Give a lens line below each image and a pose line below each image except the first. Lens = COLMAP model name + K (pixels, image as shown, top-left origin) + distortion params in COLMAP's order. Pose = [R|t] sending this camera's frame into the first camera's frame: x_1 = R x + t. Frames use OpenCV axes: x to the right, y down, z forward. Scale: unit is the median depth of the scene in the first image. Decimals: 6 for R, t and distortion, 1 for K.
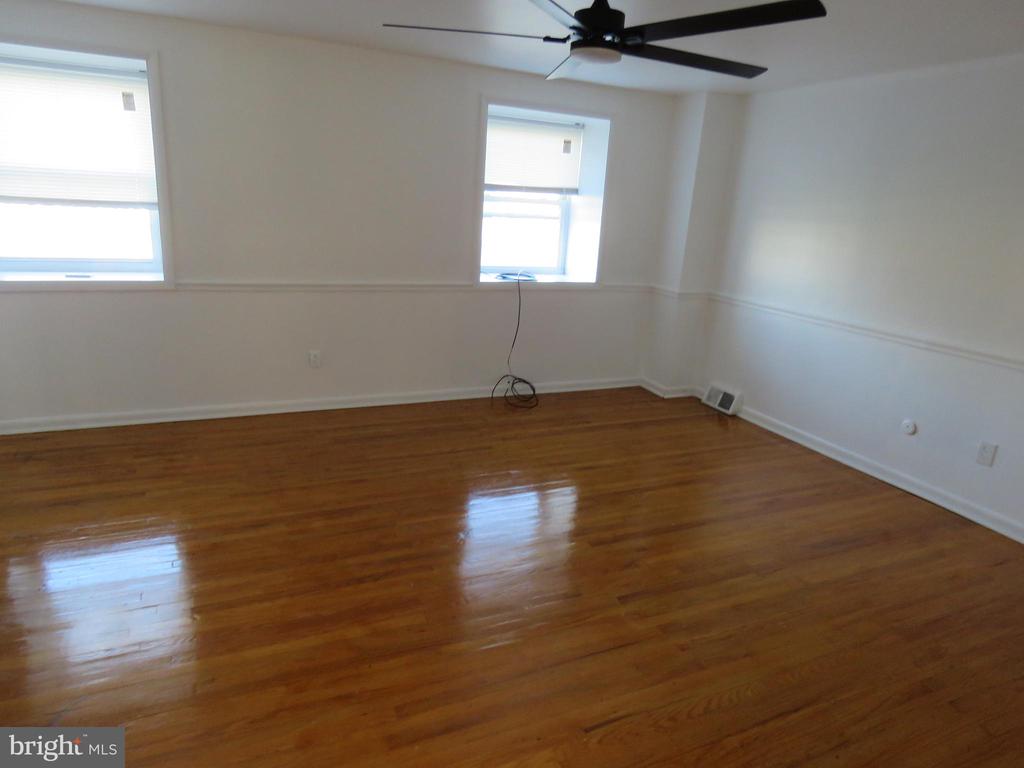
lens RADIAL K [[656.4, 0, 509.9], [0, 656.4, 387.3], [0, 0, 1]] dist [-0.001248, -0.000450]
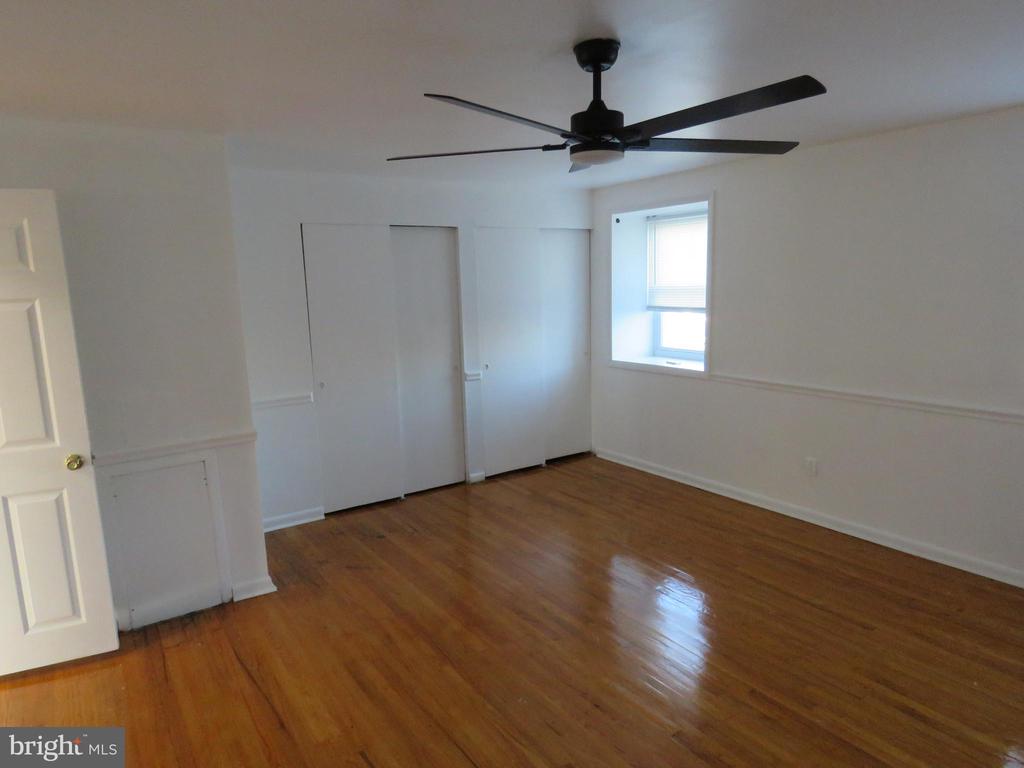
lens RADIAL K [[656.4, 0, 509.9], [0, 656.4, 387.3], [0, 0, 1]] dist [-0.001248, -0.000450]
pose [[0.168110, 0.103215, -0.980350, 0.627875], [-0.236367, 0.969712, 0.061563, -0.126267], [0.957011, 0.221374, 0.187415, 0.444128]]
